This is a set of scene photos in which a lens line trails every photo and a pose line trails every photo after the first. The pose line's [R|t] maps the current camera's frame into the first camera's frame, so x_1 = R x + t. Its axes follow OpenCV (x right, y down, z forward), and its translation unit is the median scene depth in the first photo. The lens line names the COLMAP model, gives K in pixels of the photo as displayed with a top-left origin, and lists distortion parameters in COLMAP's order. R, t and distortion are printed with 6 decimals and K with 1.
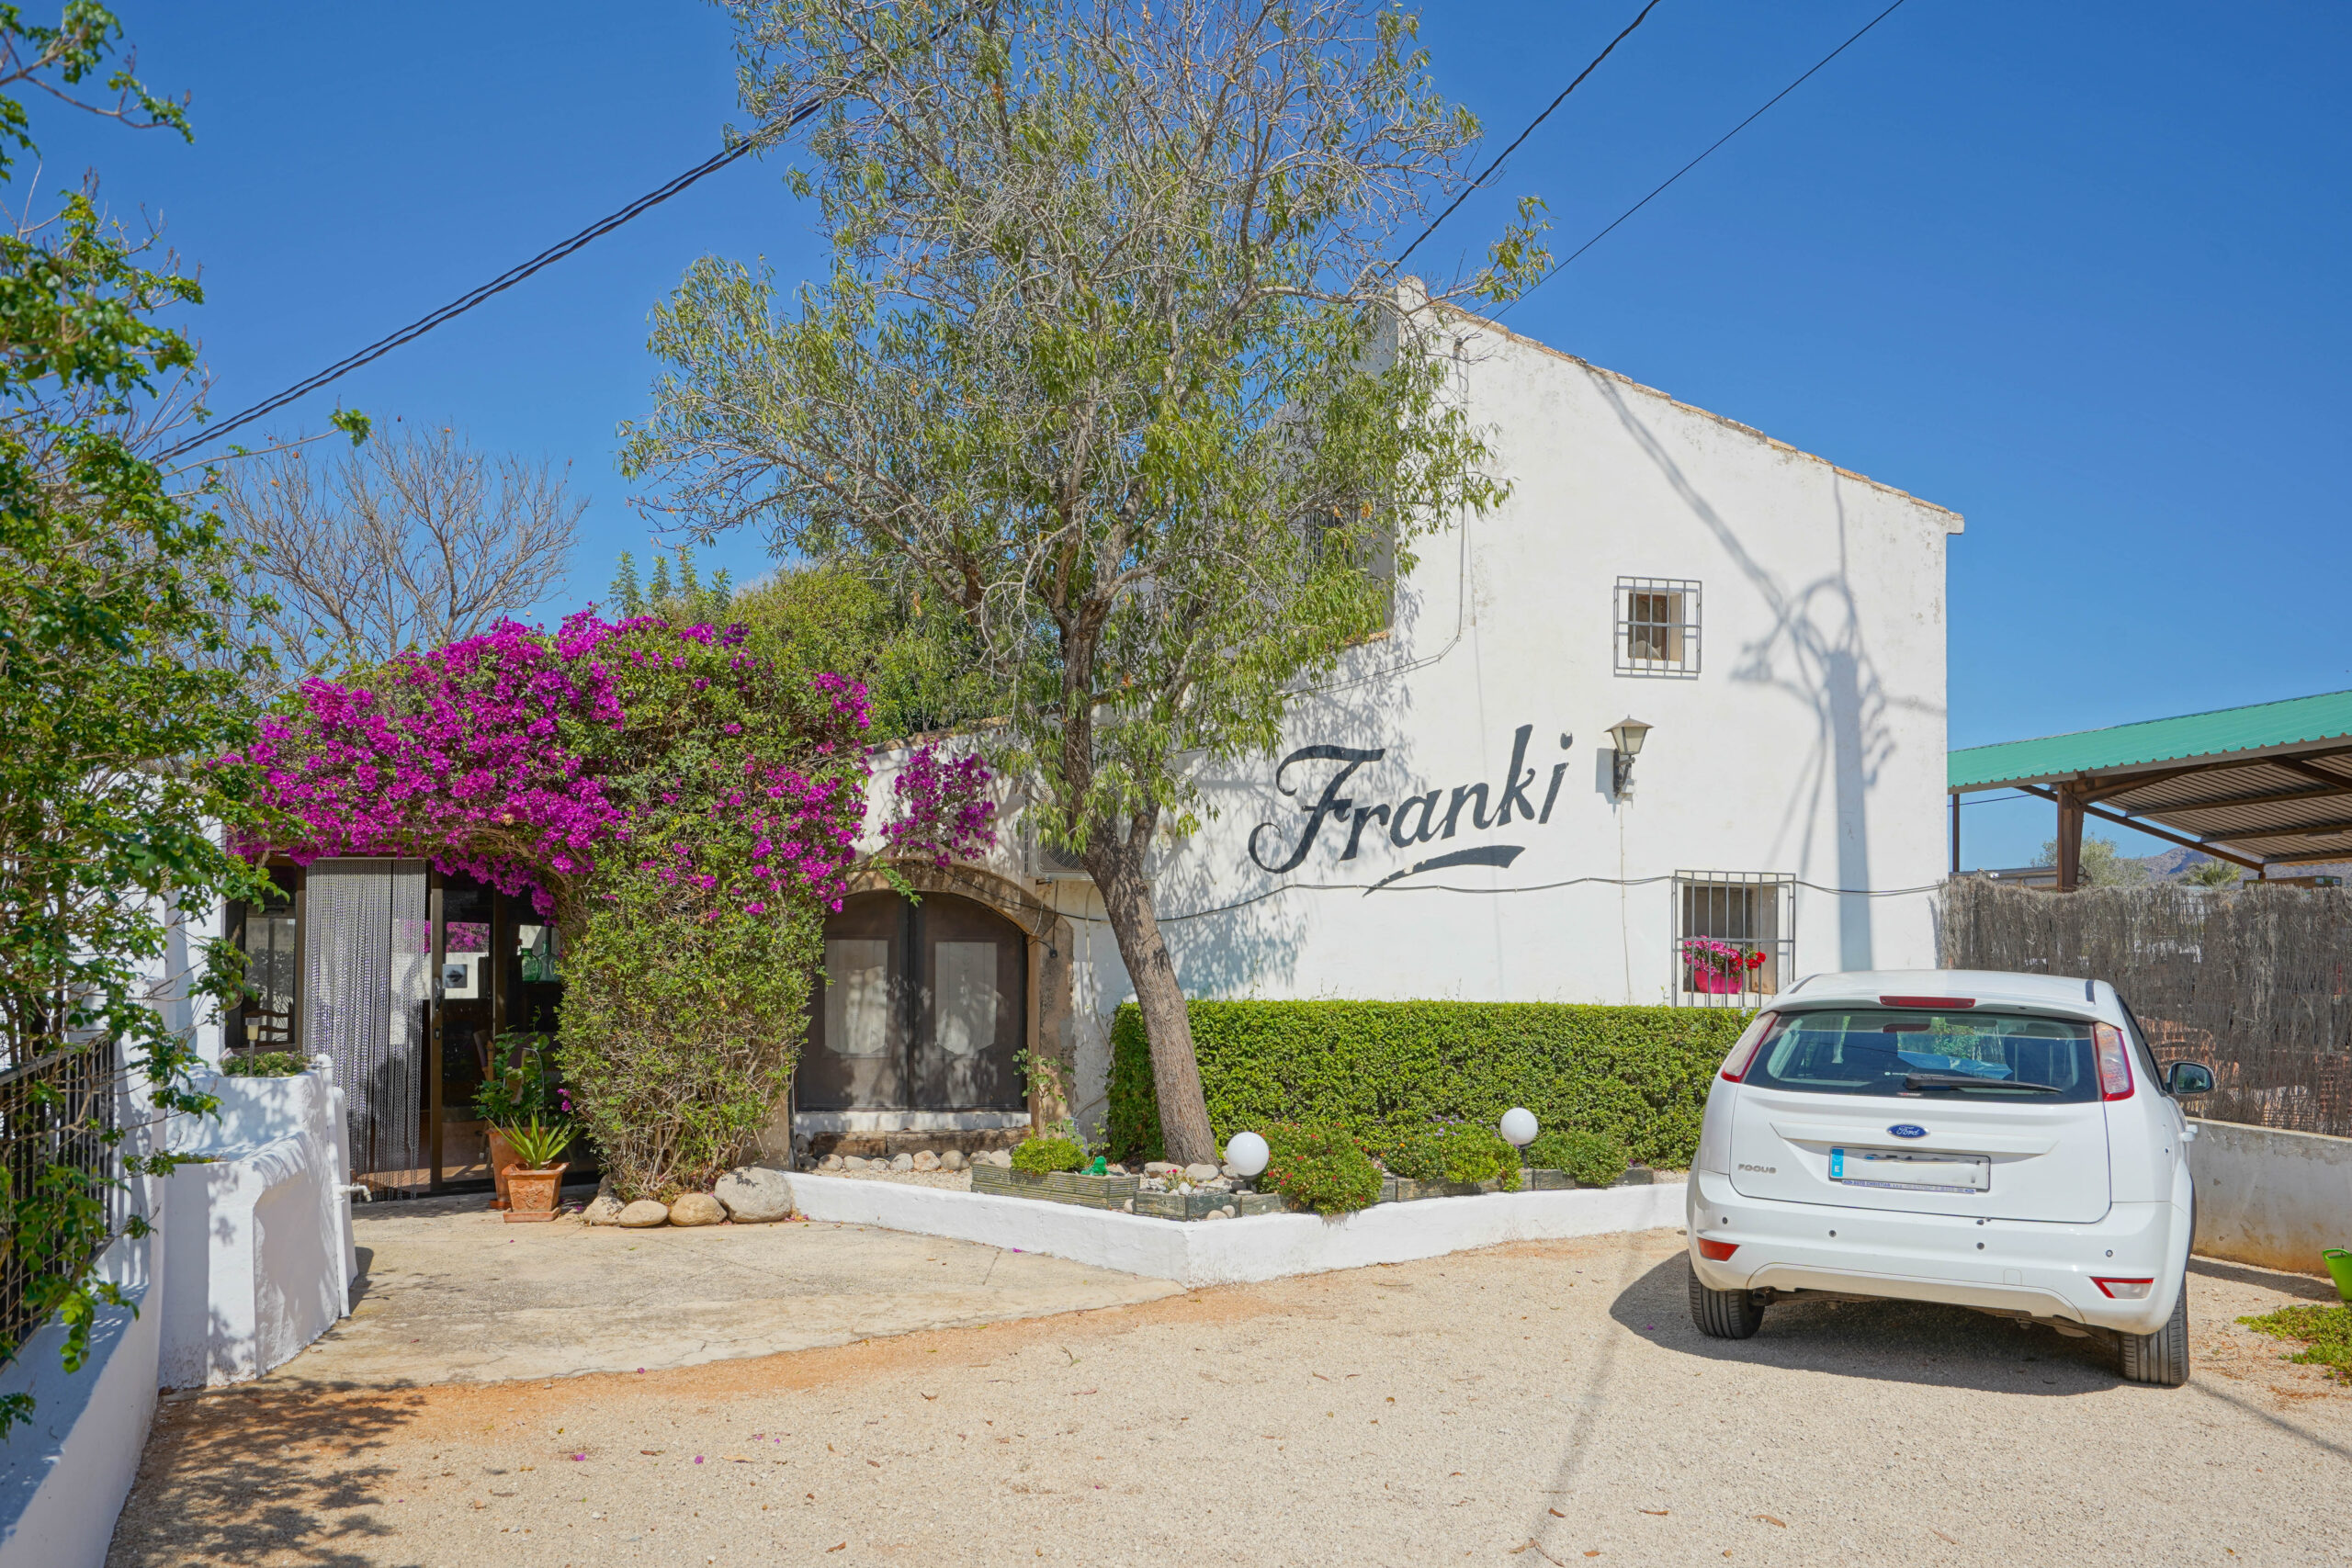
lens RADIAL K [[1833.8, 0, 1176.0], [0, 1833.8, 784.0], [0, 0, 1]] dist [0.001431, 0.000697]
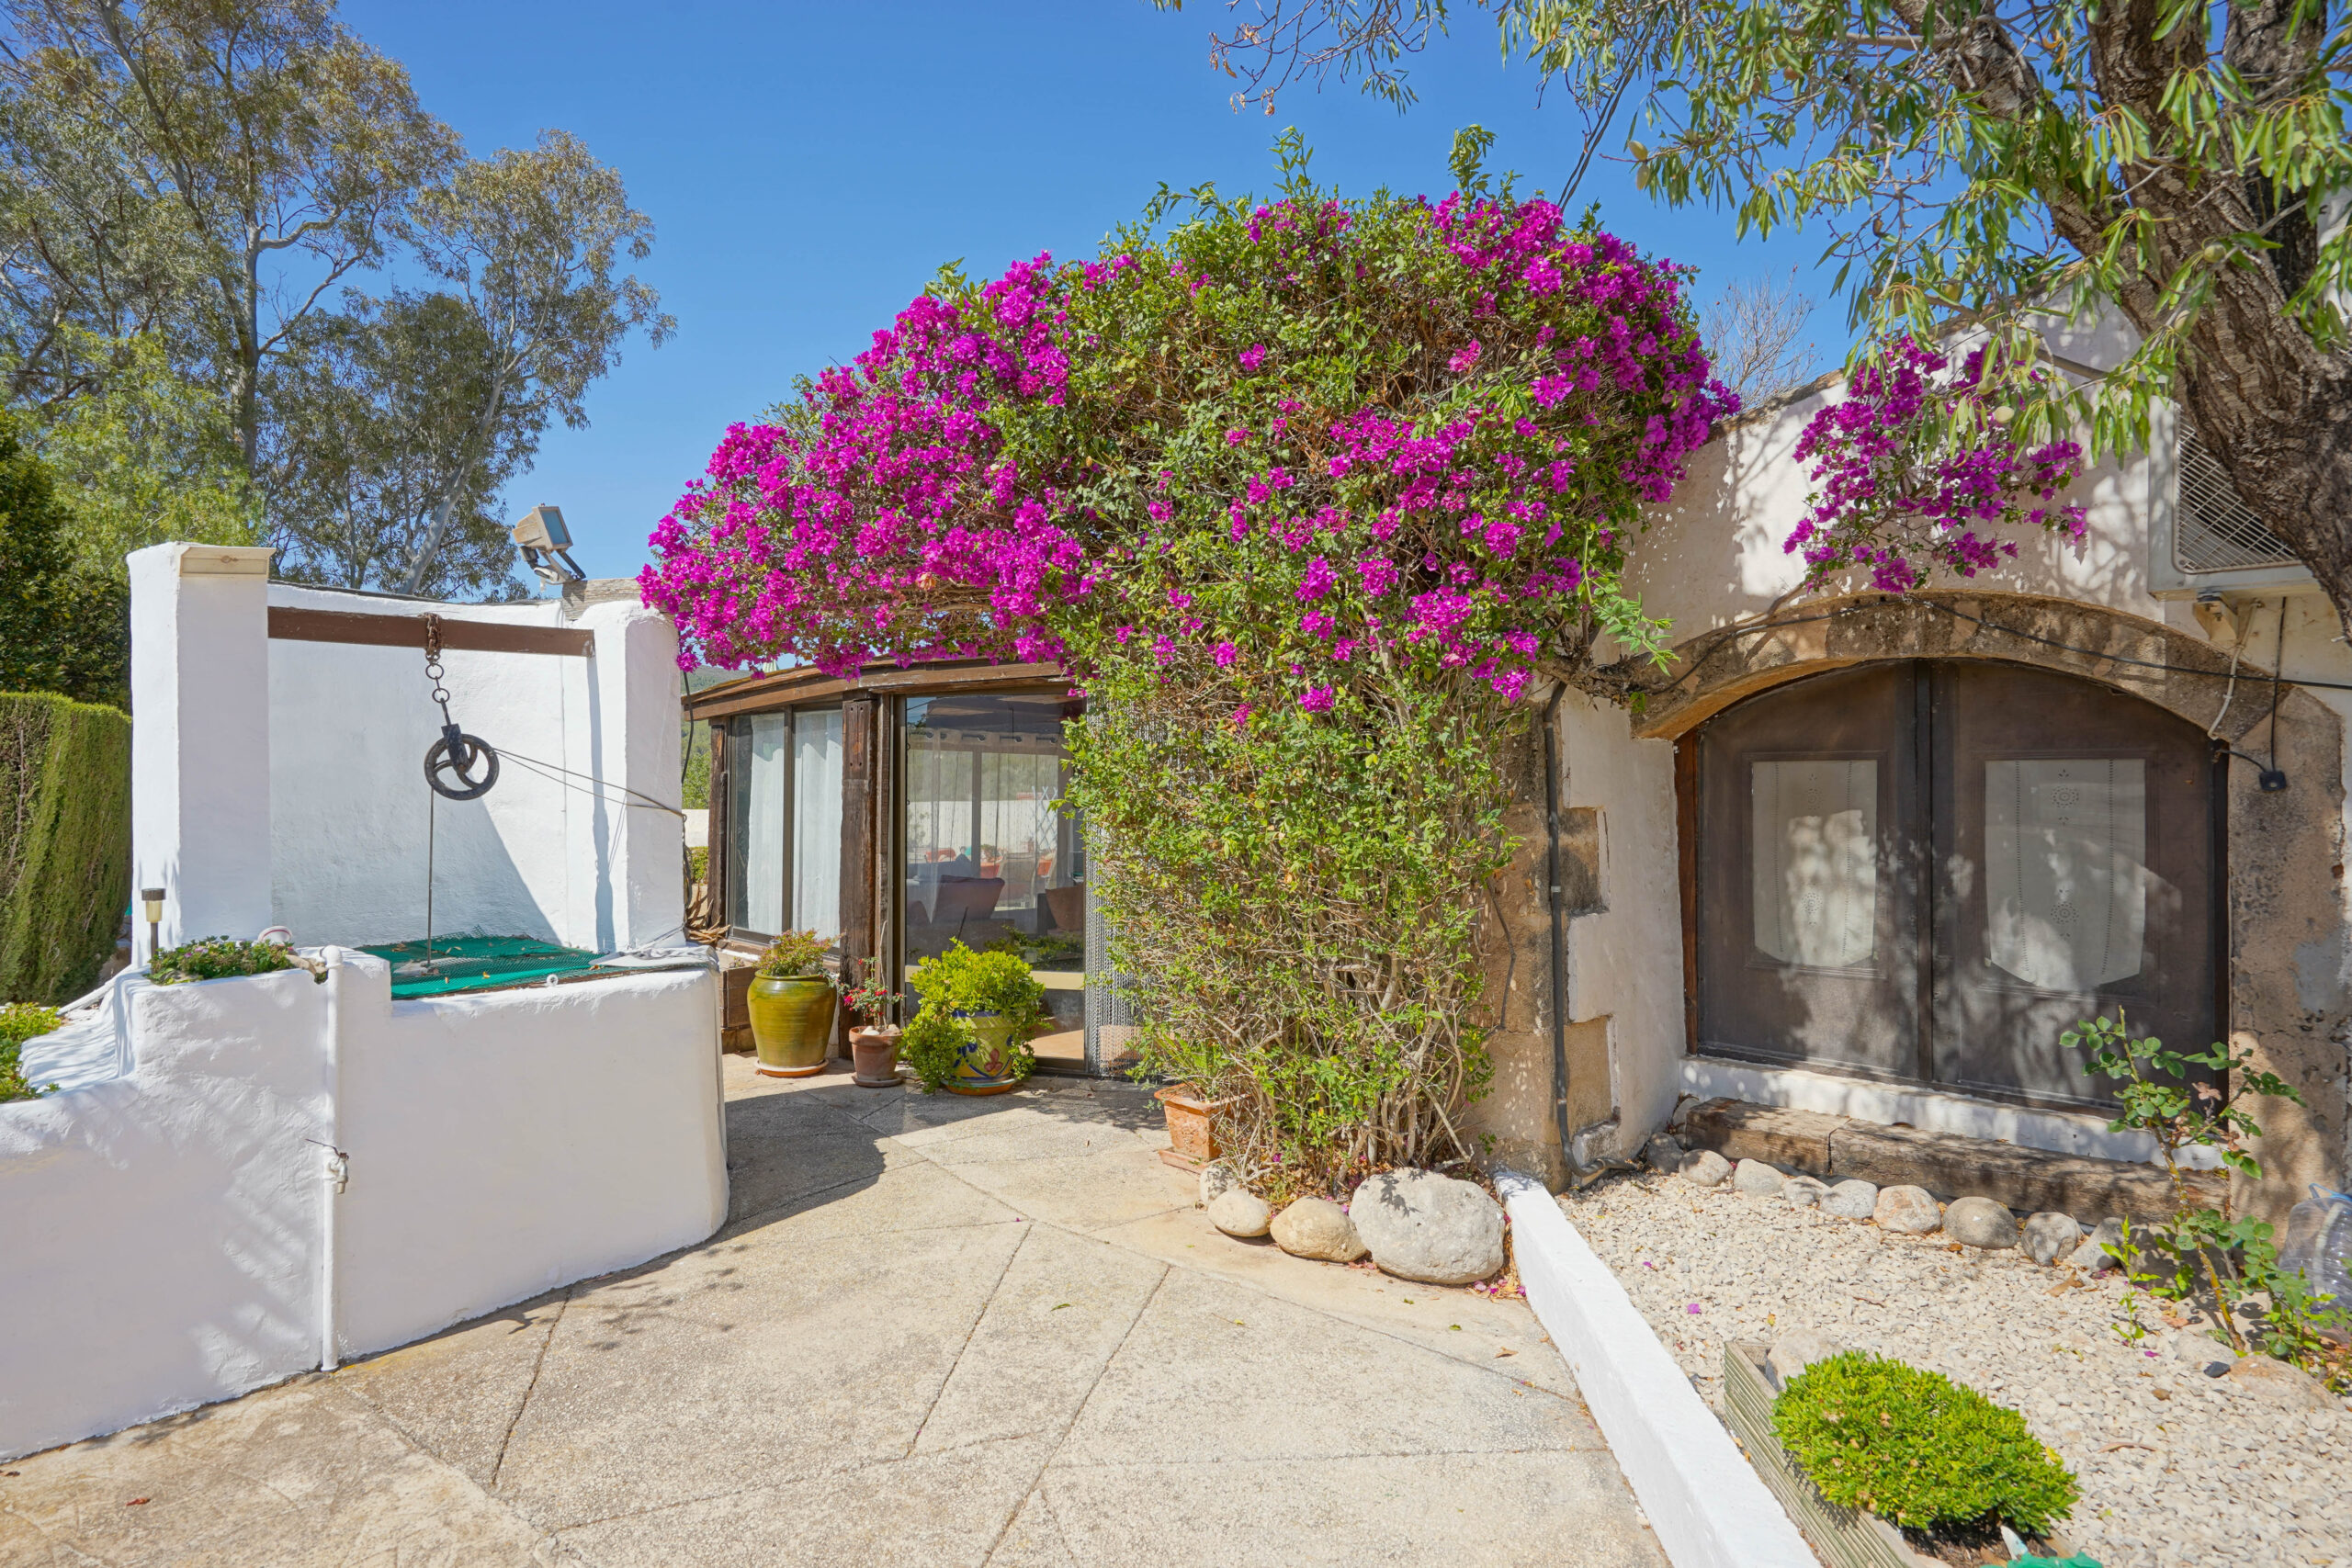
lens RADIAL K [[1184.0, 0, 1176.0], [0, 1184.0, 784.0], [0, 0, 1]] dist [-0.002210, -0.000340]
pose [[0.528345, -0.014599, -0.848904, 0.027263], [0.079888, 0.996271, 0.032588, 0.065653], [0.845263, -0.085035, 0.527541, 0.659640]]
